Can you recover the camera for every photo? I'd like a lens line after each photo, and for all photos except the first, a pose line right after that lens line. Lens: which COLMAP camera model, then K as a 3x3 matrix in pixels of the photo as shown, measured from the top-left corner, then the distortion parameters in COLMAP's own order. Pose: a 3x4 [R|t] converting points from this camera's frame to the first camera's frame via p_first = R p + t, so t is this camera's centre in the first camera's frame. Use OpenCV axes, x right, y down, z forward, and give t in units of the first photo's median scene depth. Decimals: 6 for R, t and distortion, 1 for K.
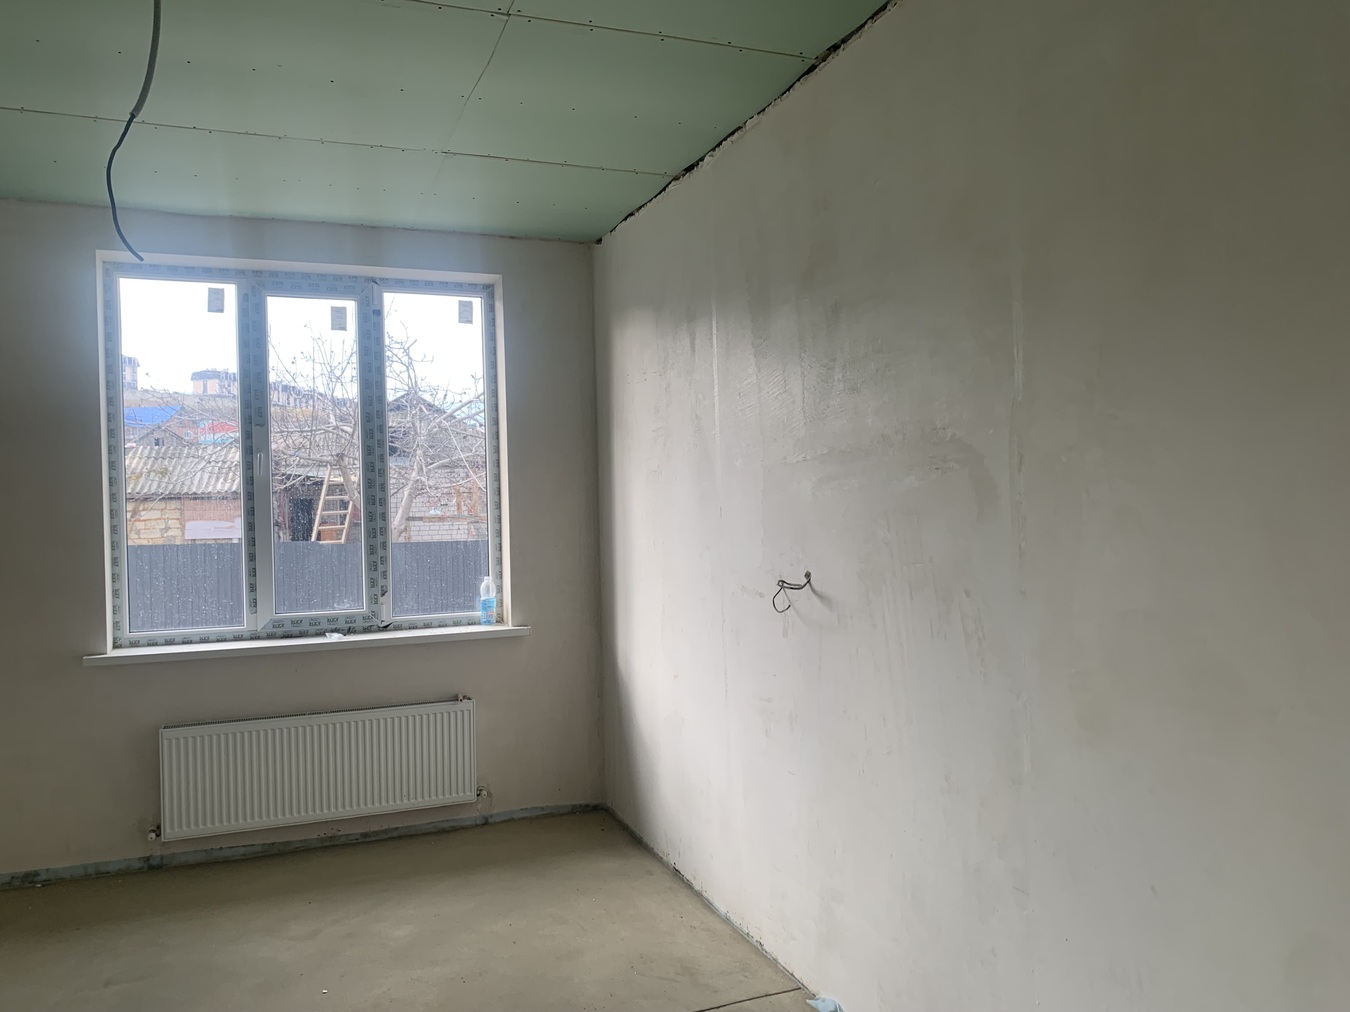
lens RADIAL K [[1025.8, 0, 653.8], [0, 1025.8, 515.0], [0, 0, 1]] dist [0.053098, -0.057971]
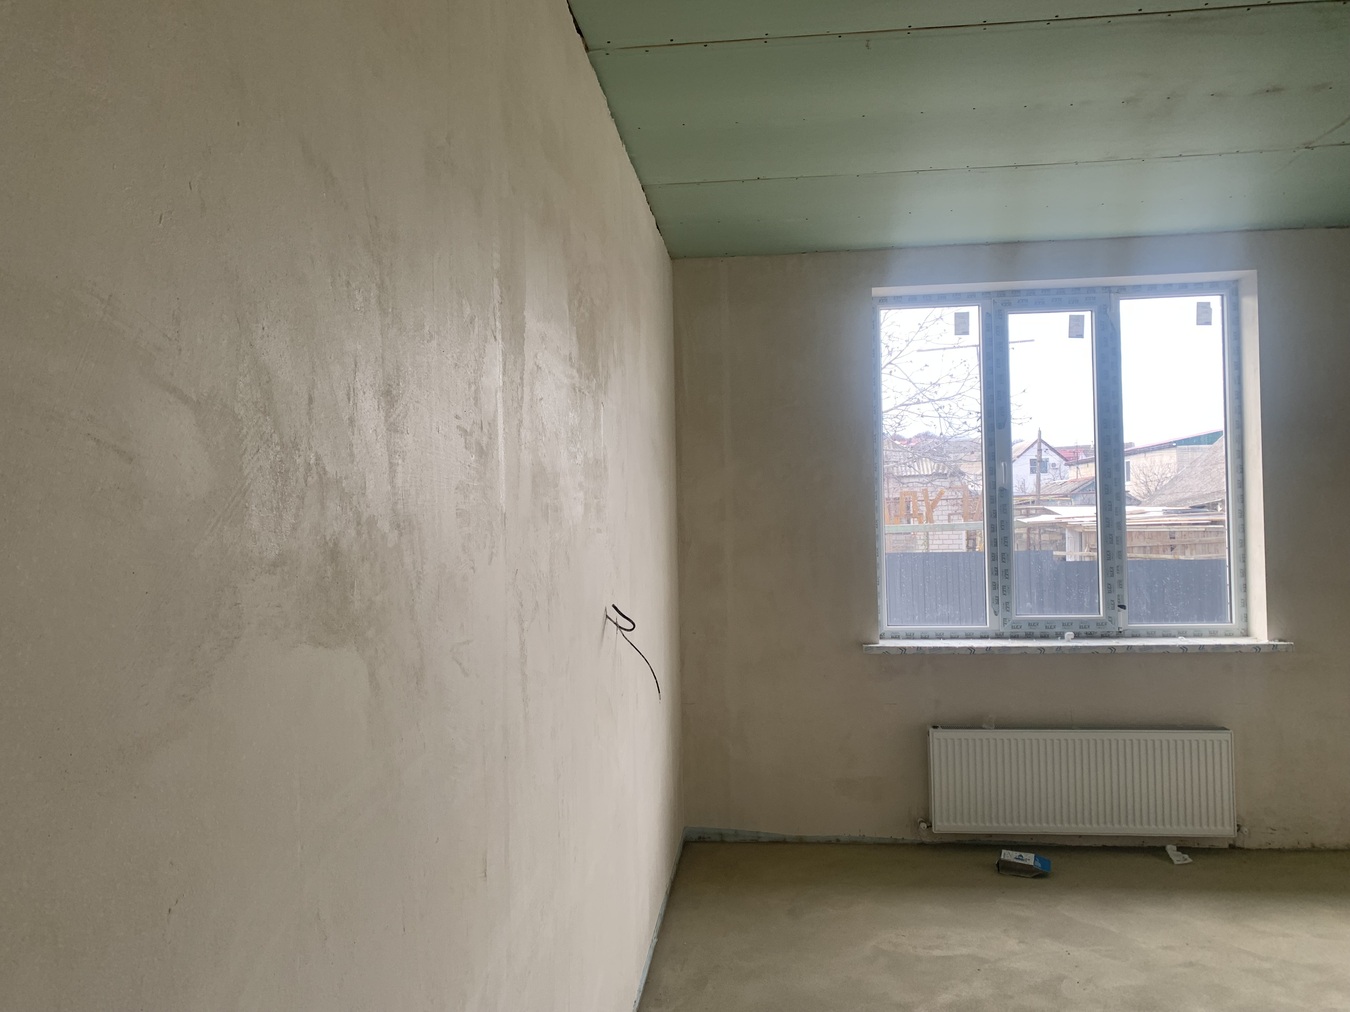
lens RADIAL K [[1025.8, 0, 675.2], [0, 1025.8, 512.6], [0, 0, 1]] dist [0.053098, -0.057971]
pose [[0.902677, -0.002339, -0.430313, -0.227732], [-0.003002, 0.999927, -0.011733, 0.004430], [0.430309, 0.011883, 0.902604, -0.098329]]
